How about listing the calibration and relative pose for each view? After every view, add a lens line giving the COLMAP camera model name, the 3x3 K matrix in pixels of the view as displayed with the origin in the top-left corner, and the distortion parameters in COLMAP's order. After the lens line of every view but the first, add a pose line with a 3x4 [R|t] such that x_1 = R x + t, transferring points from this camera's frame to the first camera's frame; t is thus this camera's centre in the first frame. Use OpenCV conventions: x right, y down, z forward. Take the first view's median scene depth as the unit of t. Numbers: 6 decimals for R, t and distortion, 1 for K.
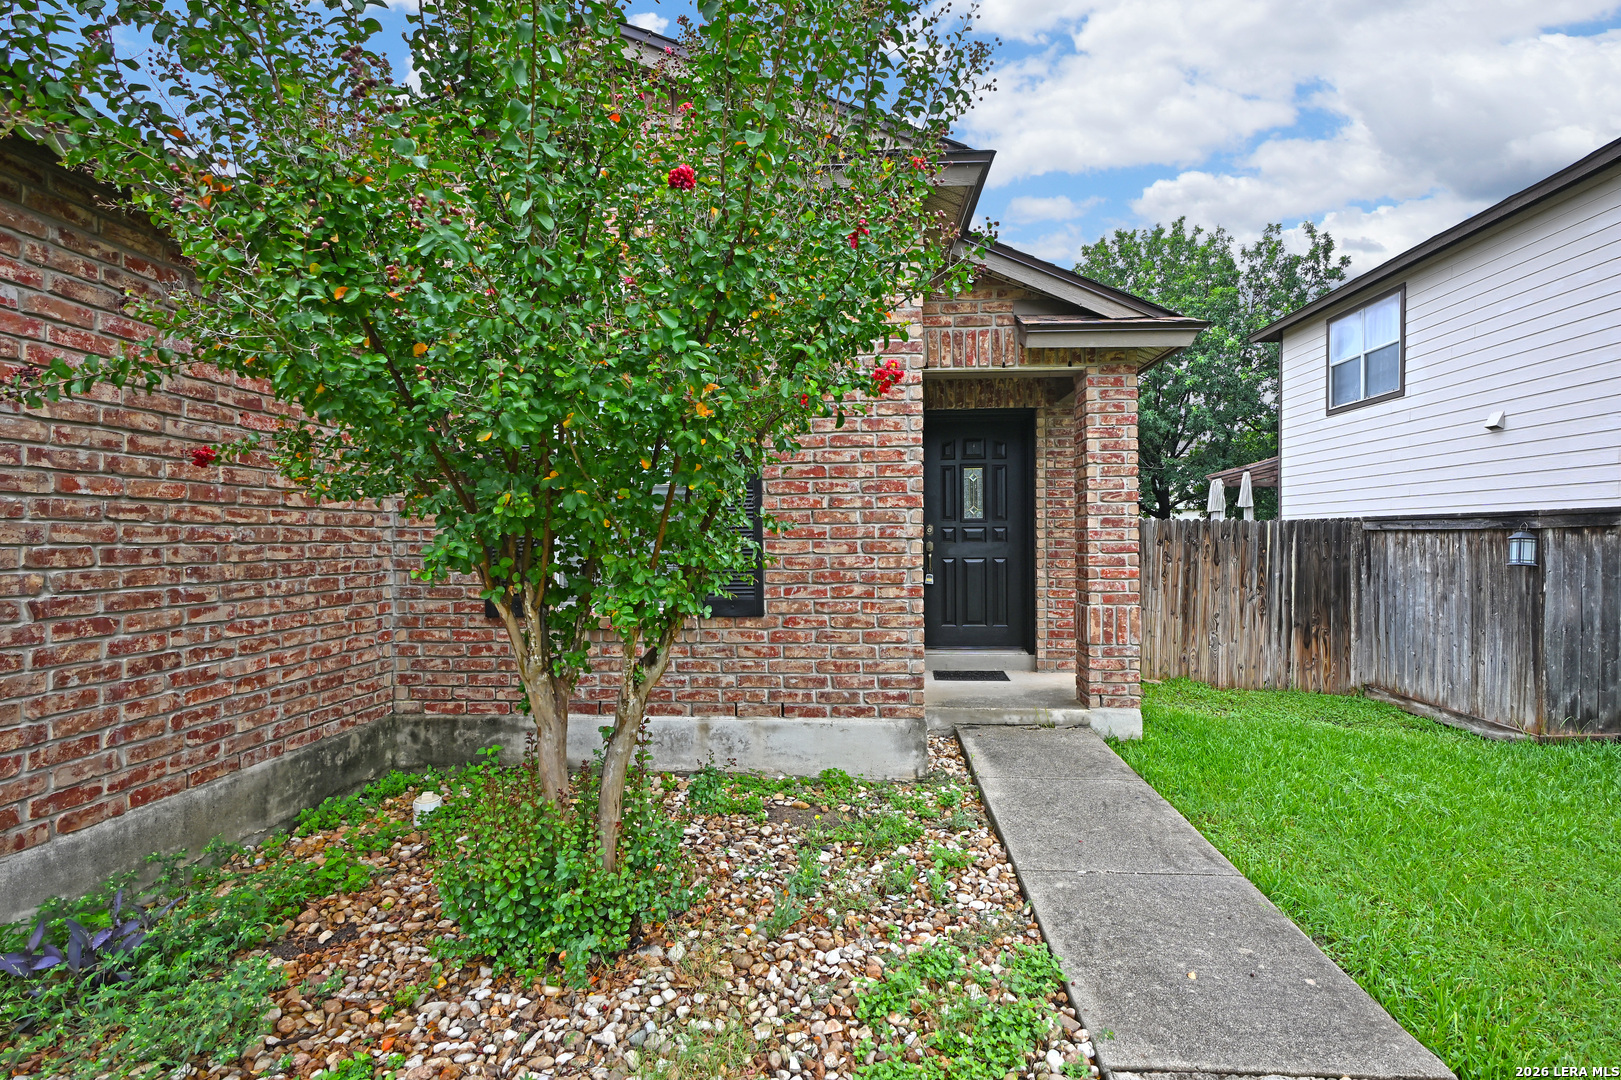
lens RADIAL K [[787.6, 0, 816.4], [0, 787.6, 538.2], [0, 0, 1]] dist [-0.002485, 0.000533]
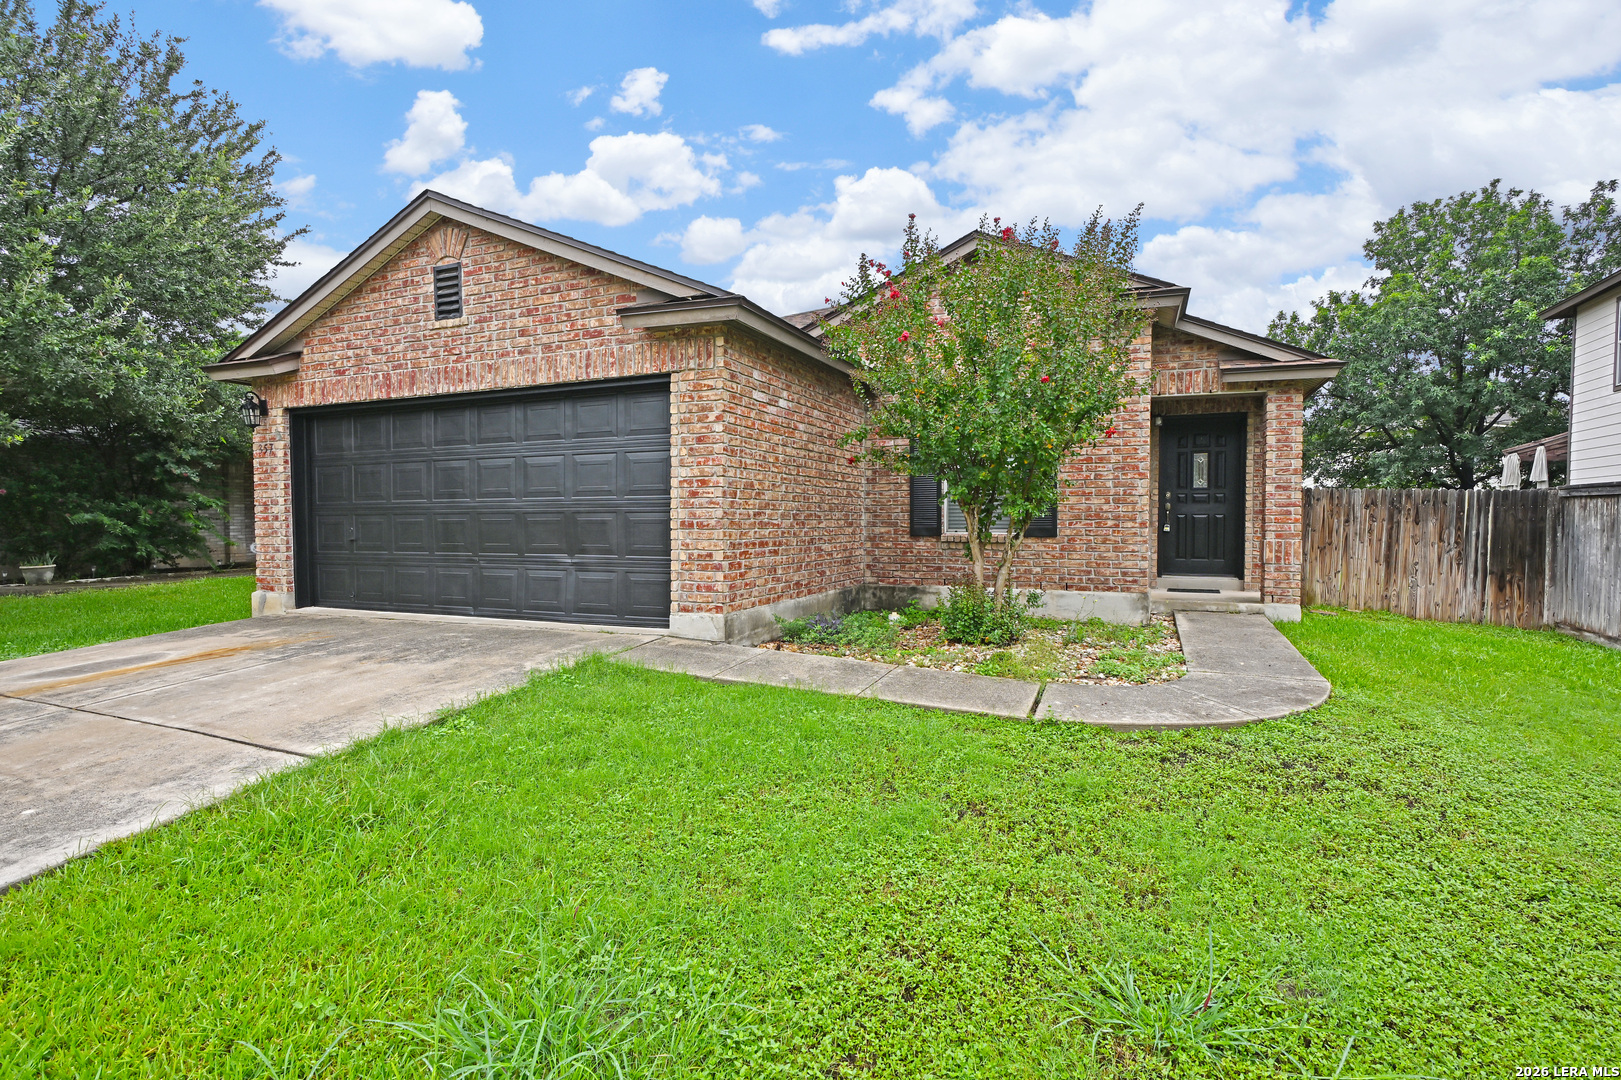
lens RADIAL K [[787.6, 0, 816.4], [0, 787.6, 538.2], [0, 0, 1]] dist [-0.002485, 0.000533]
pose [[0.944690, 0.016561, -0.327547, 0.005716], [-0.008520, 0.999626, 0.025968, 0.048019], [0.327855, -0.021741, 0.944478, -0.806590]]
